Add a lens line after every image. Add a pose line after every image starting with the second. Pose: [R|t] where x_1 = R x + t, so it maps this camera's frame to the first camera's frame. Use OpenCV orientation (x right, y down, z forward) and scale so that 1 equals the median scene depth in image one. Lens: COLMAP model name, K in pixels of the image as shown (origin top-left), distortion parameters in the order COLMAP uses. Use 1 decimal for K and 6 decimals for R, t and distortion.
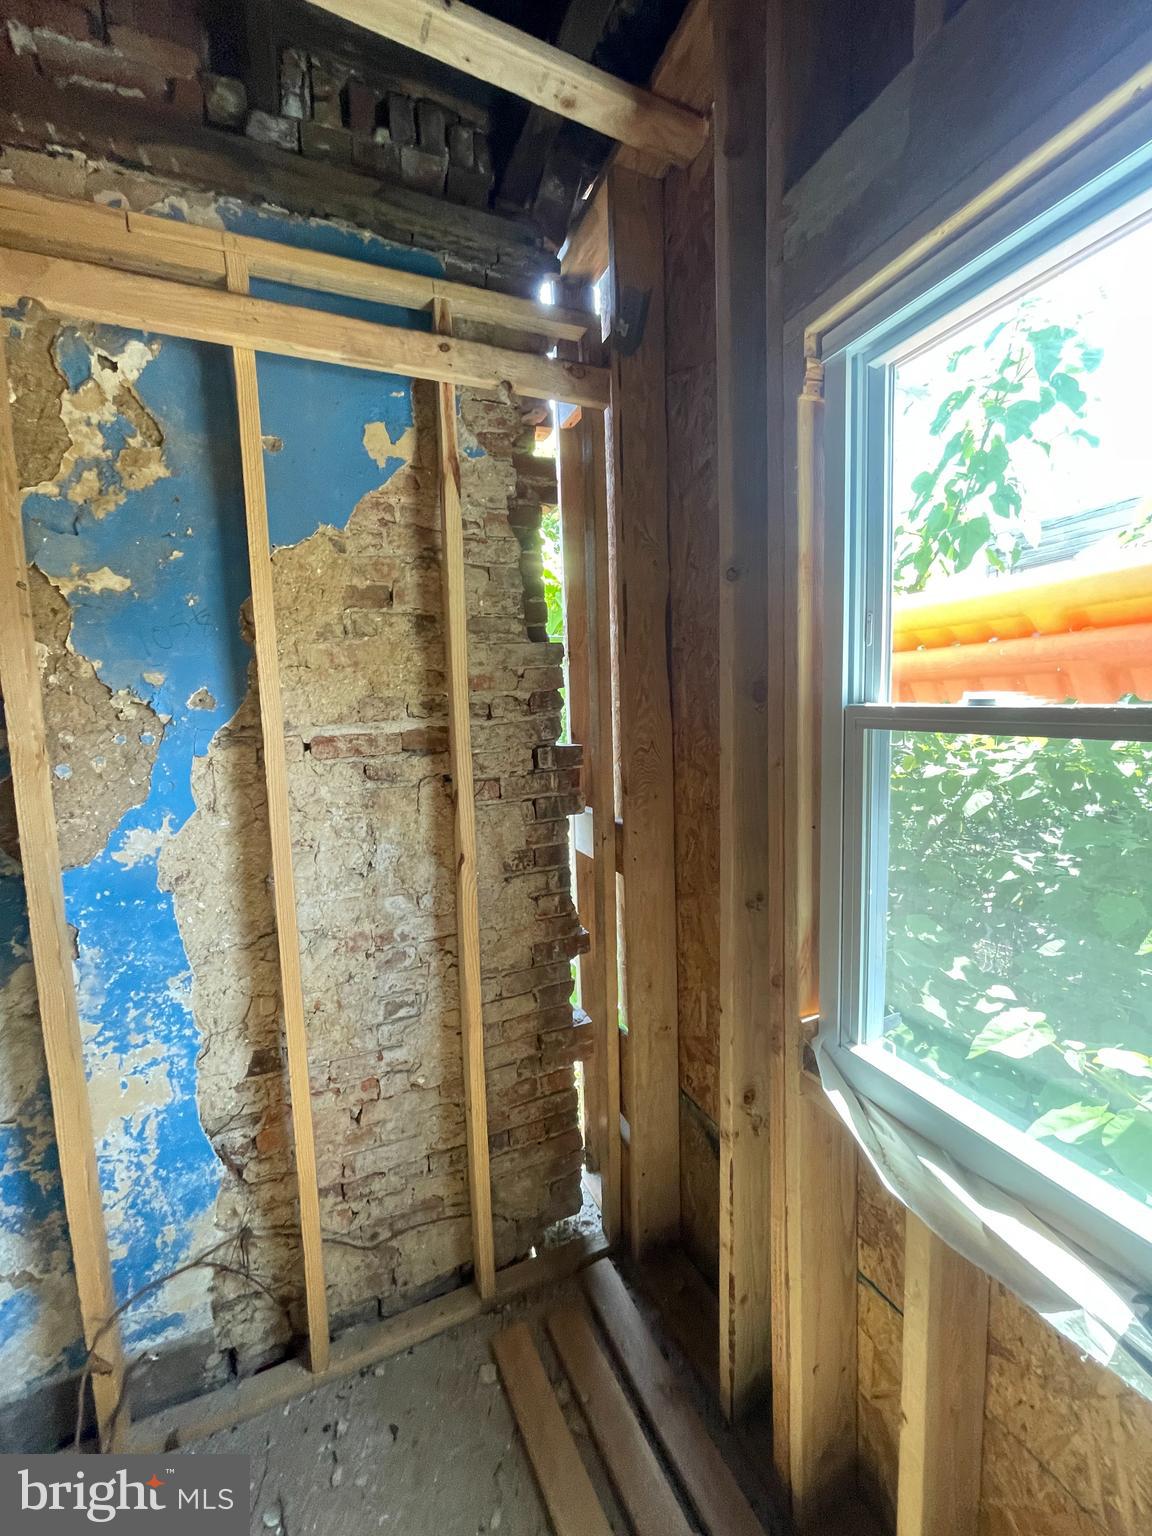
lens RADIAL K [[619.7, 0, 567.8], [0, 619.7, 763.2], [0, 0, 1]] dist [-0.005162, 0.000771]
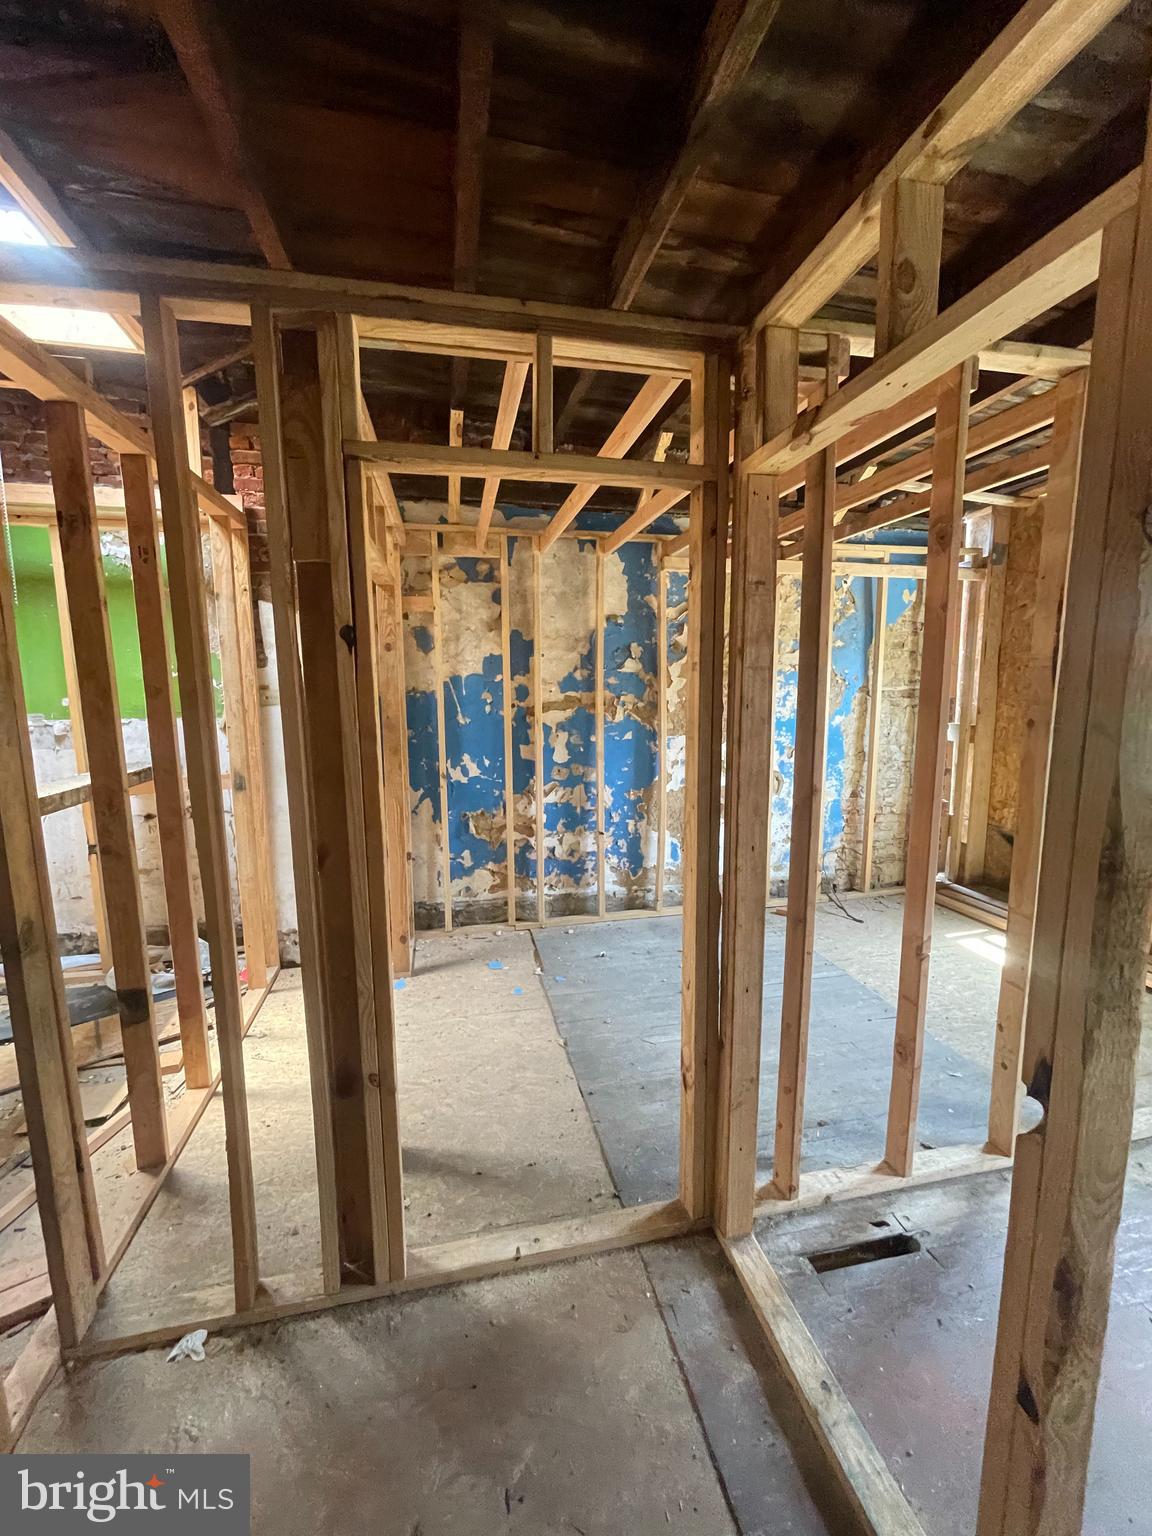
lens RADIAL K [[619.7, 0, 575.0], [0, 619.7, 764.7], [0, 0, 1]] dist [-0.005162, 0.000771]
pose [[0.982234, 0.047237, -0.181619, -1.361834], [-0.040145, 0.998288, 0.042530, 0.266624], [0.183317, -0.034483, 0.982449, -2.428046]]
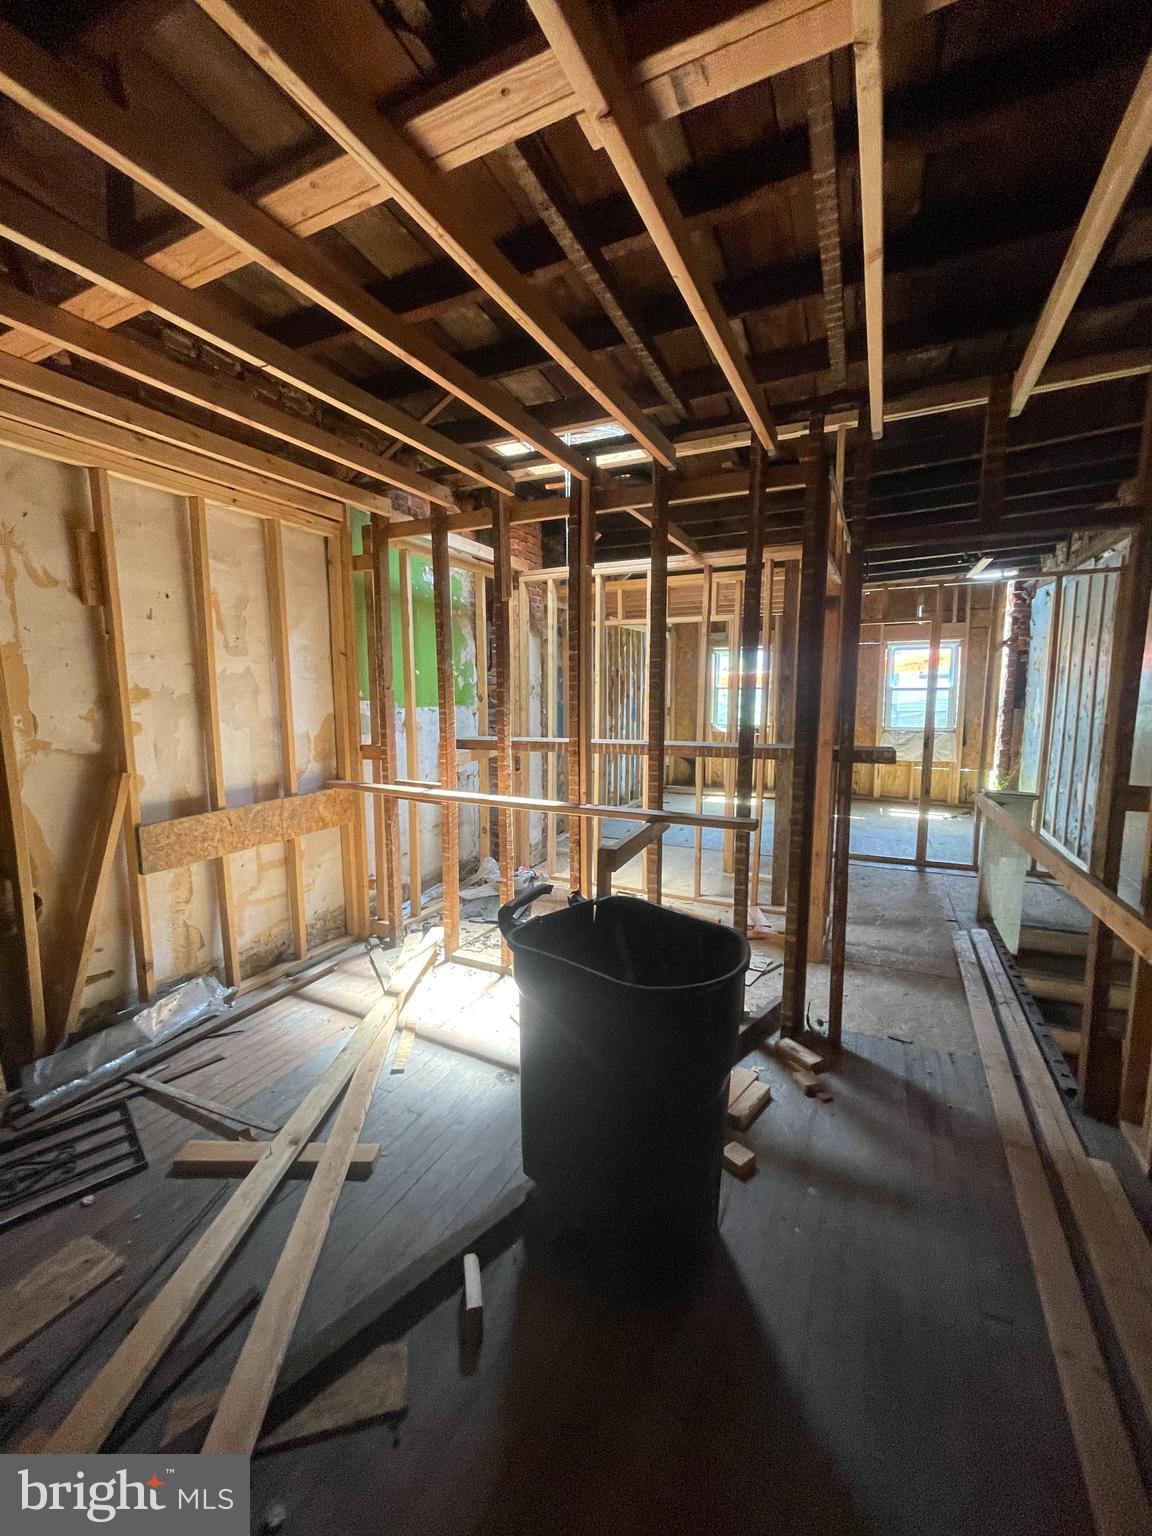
lens RADIAL K [[619.7, 0, 573.7], [0, 619.7, 763.9], [0, 0, 1]] dist [-0.005162, 0.000771]
pose [[0.751100, -0.050030, 0.658290, -5.154325], [0.043316, 0.998710, 0.026479, 0.507352], [-0.658766, 0.008626, 0.752298, -3.230947]]
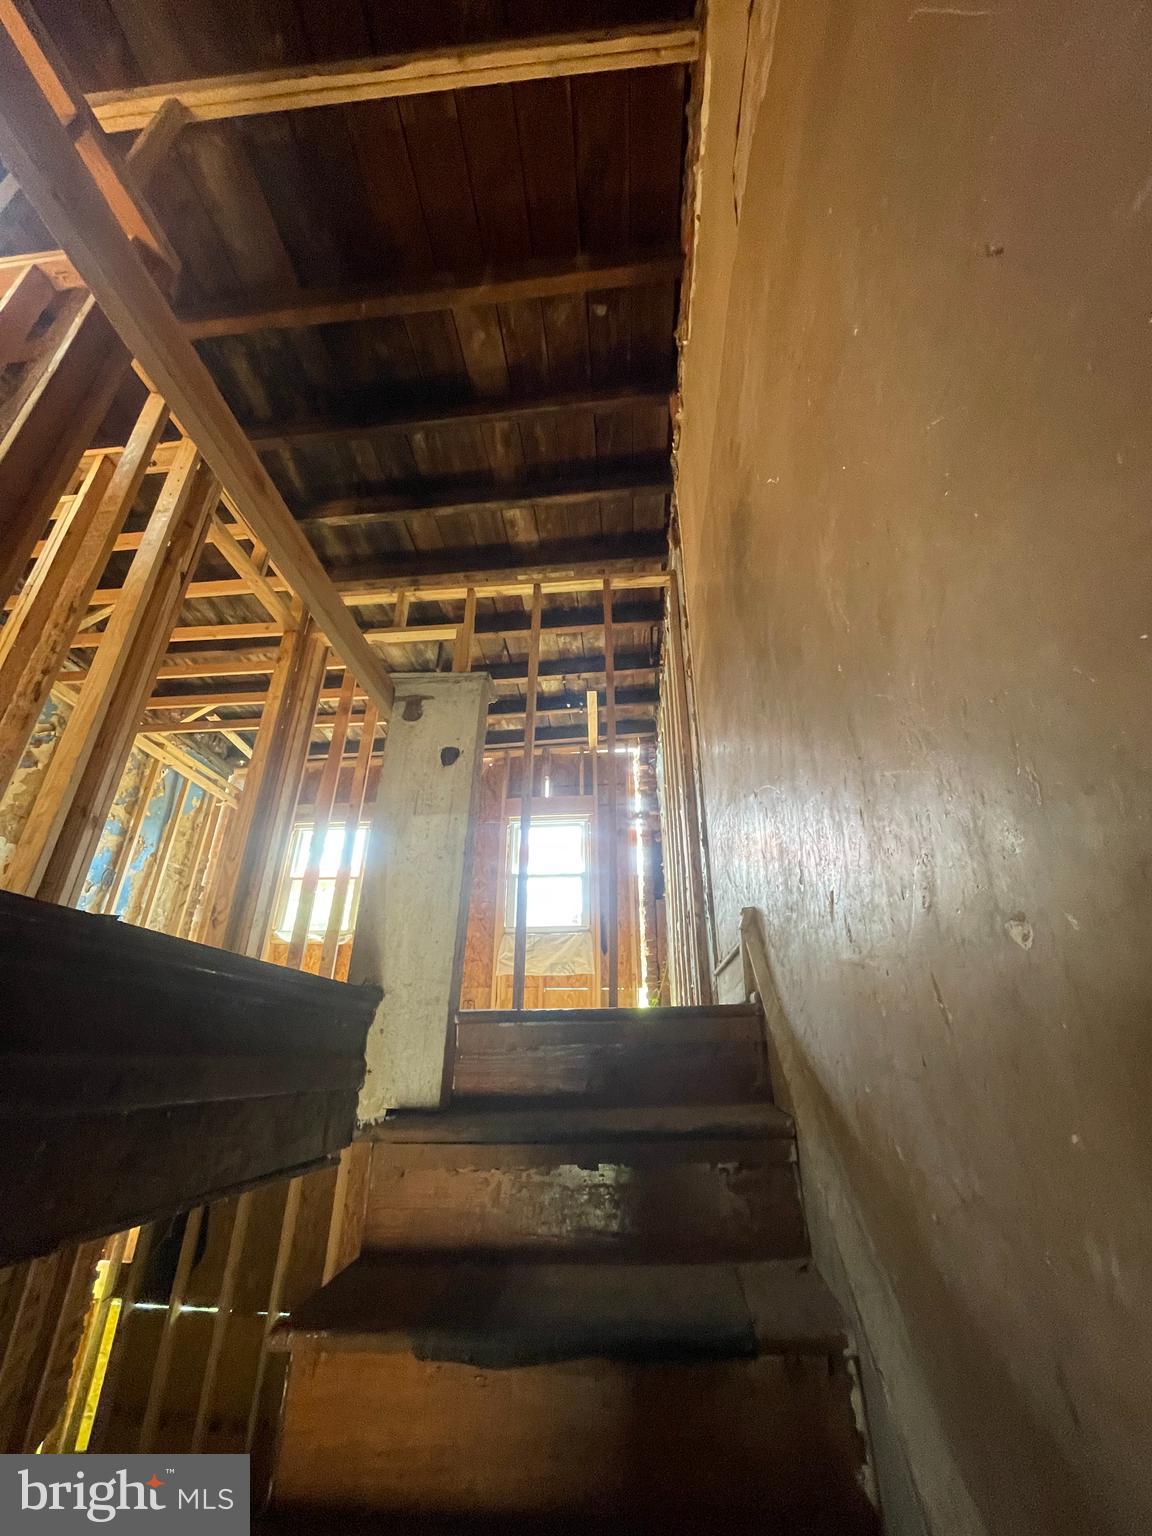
lens RADIAL K [[619.7, 0, 572.2], [0, 619.7, 767.0], [0, 0, 1]] dist [-0.005162, 0.000771]
pose [[0.472346, 0.407769, 0.781418, -2.561530], [0.064534, 0.868172, -0.492049, 1.583109], [-0.879048, 0.282846, 0.383762, -3.065136]]
